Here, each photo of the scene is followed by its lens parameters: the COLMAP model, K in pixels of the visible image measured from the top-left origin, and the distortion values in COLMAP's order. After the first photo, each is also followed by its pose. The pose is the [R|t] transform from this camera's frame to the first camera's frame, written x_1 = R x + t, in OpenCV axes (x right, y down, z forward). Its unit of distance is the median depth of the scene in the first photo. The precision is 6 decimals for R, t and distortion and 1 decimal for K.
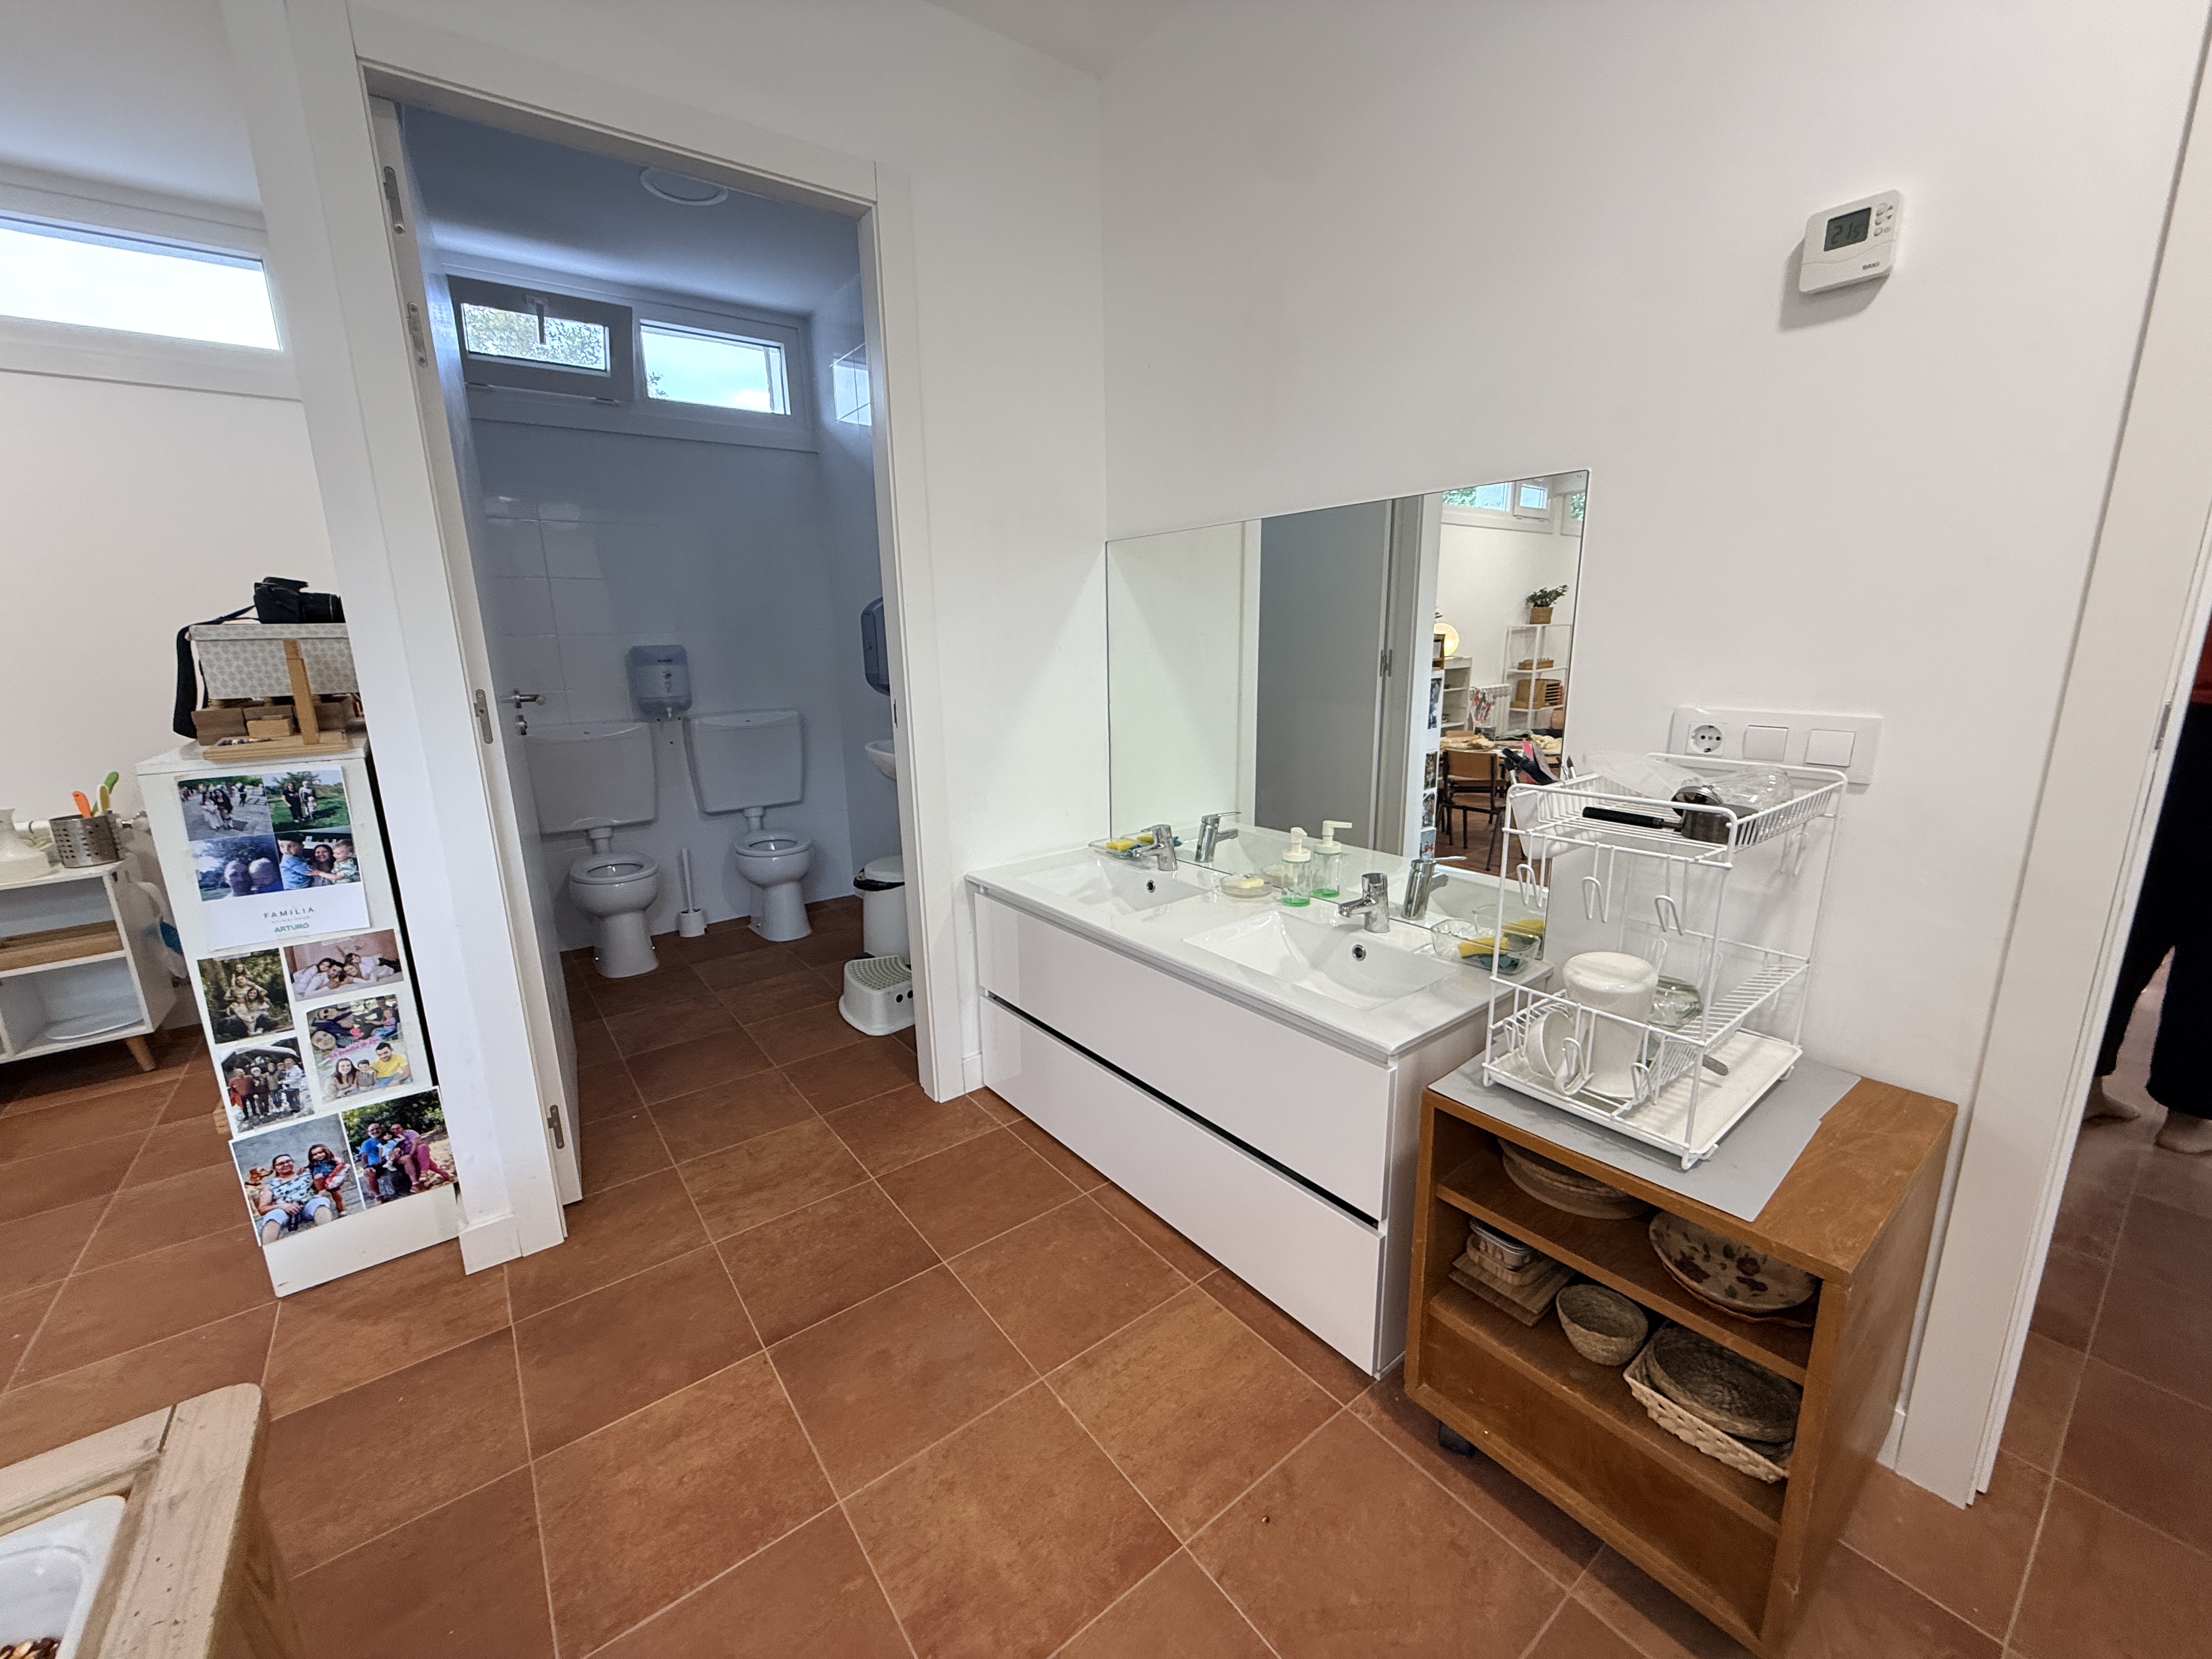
lens RADIAL K [[873.0, 0, 1102.2], [0, 873.0, 828.1], [0, 0, 1]] dist [-0.002070, -0.000395]
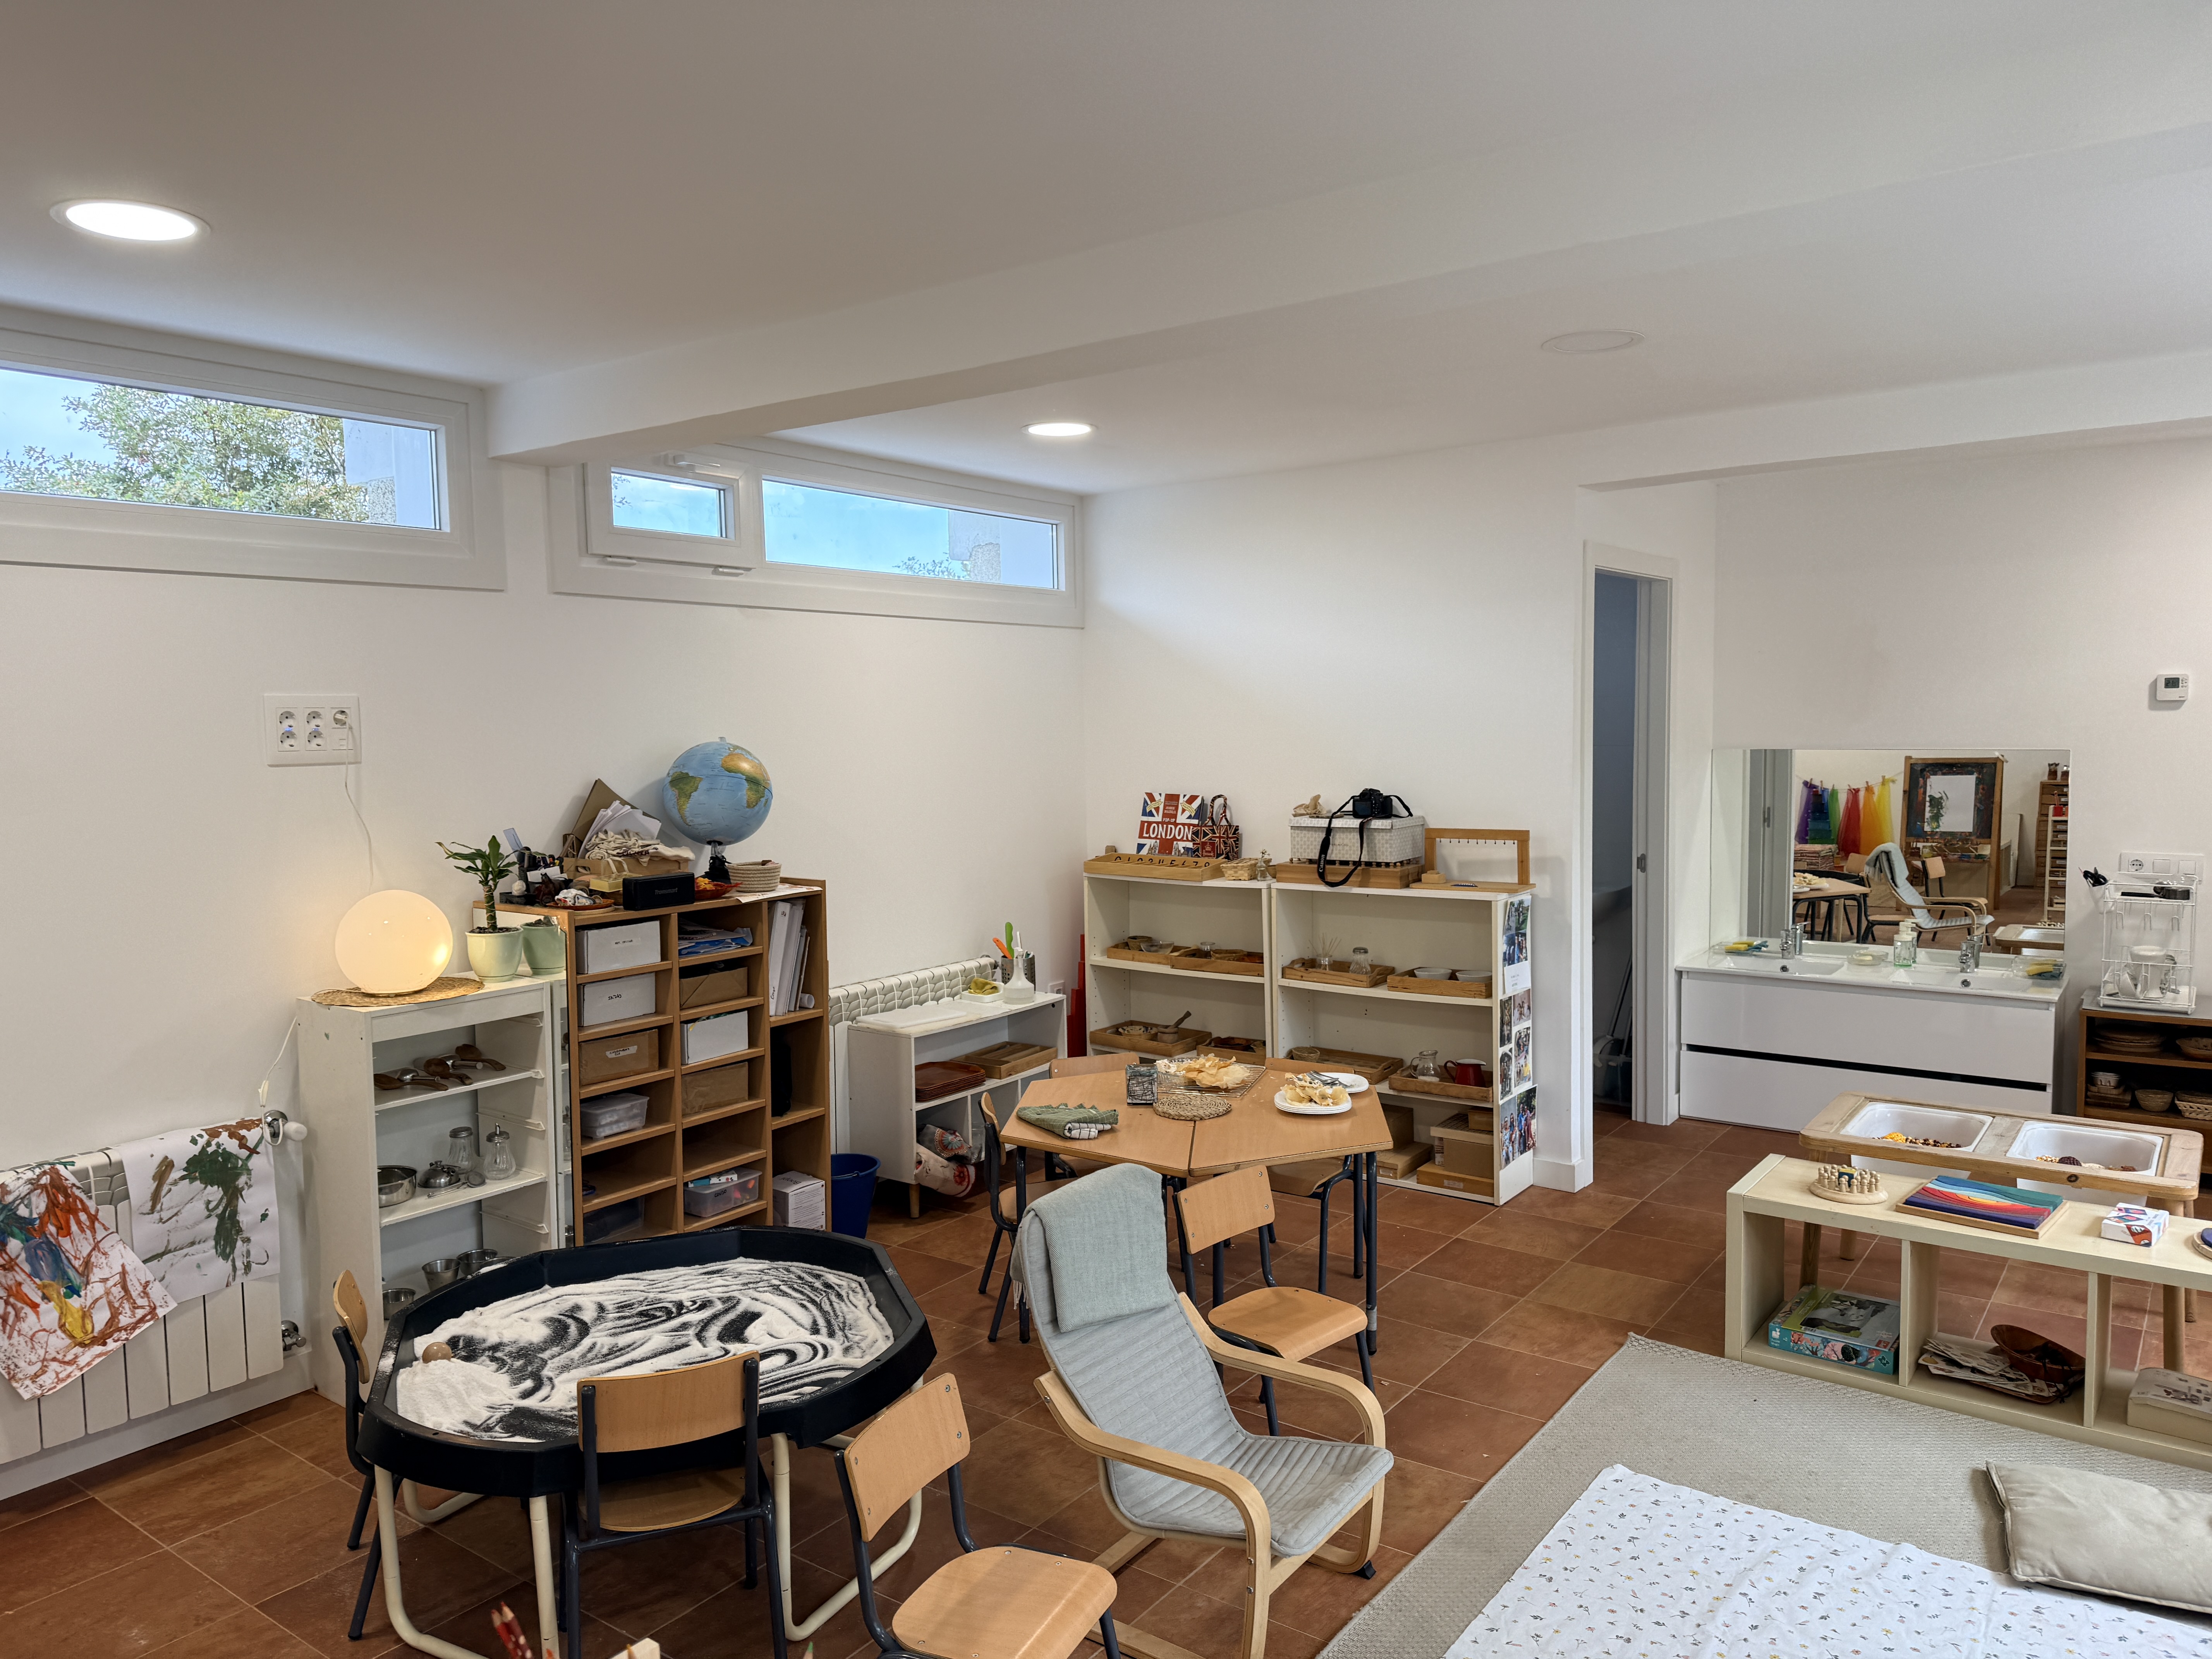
lens RADIAL K [[1527.8, 0, 1092.6], [0, 1527.8, 821.6], [0, 0, 1]] dist [0.053439, -0.050896]
pose [[0.959730, -0.013661, 0.280592, -2.667617], [0.057252, 0.987366, -0.147754, 0.200615], [-0.275029, 0.157868, 0.948386, -1.858547]]
